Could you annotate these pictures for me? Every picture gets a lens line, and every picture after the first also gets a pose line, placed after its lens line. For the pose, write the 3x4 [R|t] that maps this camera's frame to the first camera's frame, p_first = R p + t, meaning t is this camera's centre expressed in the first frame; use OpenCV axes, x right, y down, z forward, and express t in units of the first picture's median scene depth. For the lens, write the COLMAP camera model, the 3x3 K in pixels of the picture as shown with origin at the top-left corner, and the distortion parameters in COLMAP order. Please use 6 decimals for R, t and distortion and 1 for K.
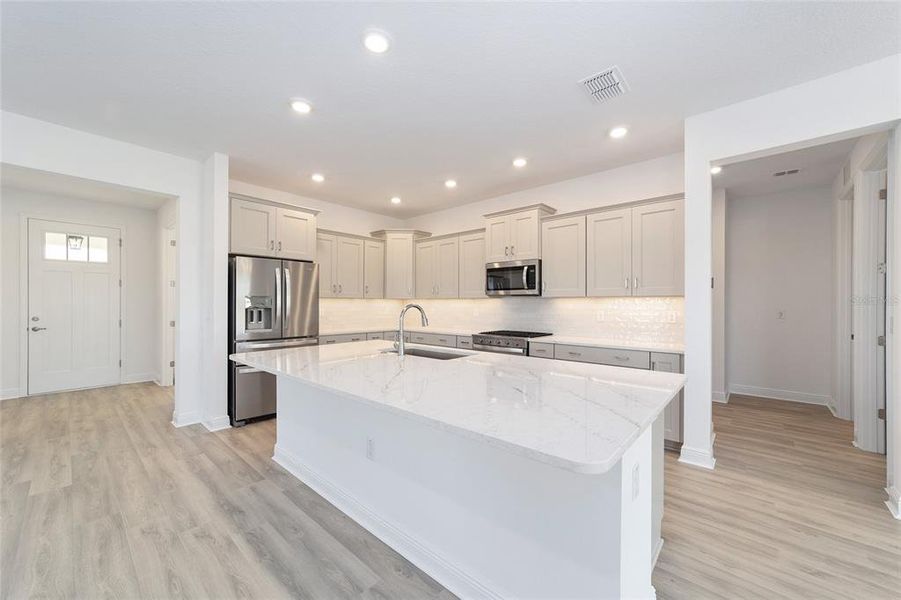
lens RADIAL K [[345.7, 0, 441.6], [0, 345.7, 300.7], [0, 0, 1]] dist [-0.001062, 0.000725]
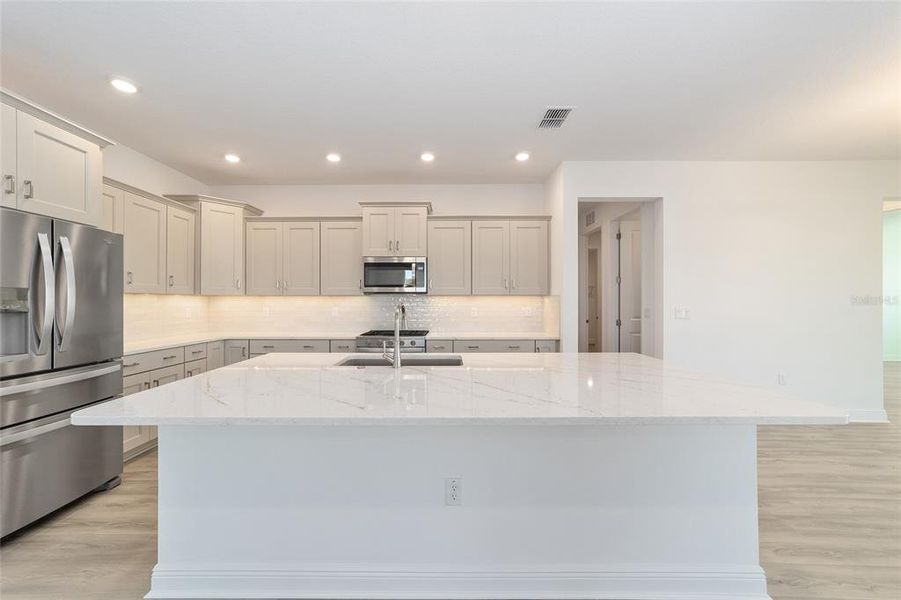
lens RADIAL K [[345.7, 0, 443.2], [0, 345.7, 300.4], [0, 0, 1]] dist [-0.001062, 0.000725]
pose [[0.751197, -0.001035, 0.660077, -0.319242], [-0.003229, 0.999981, 0.005243, 0.000123], [-0.660070, -0.006070, 0.751180, 0.194793]]
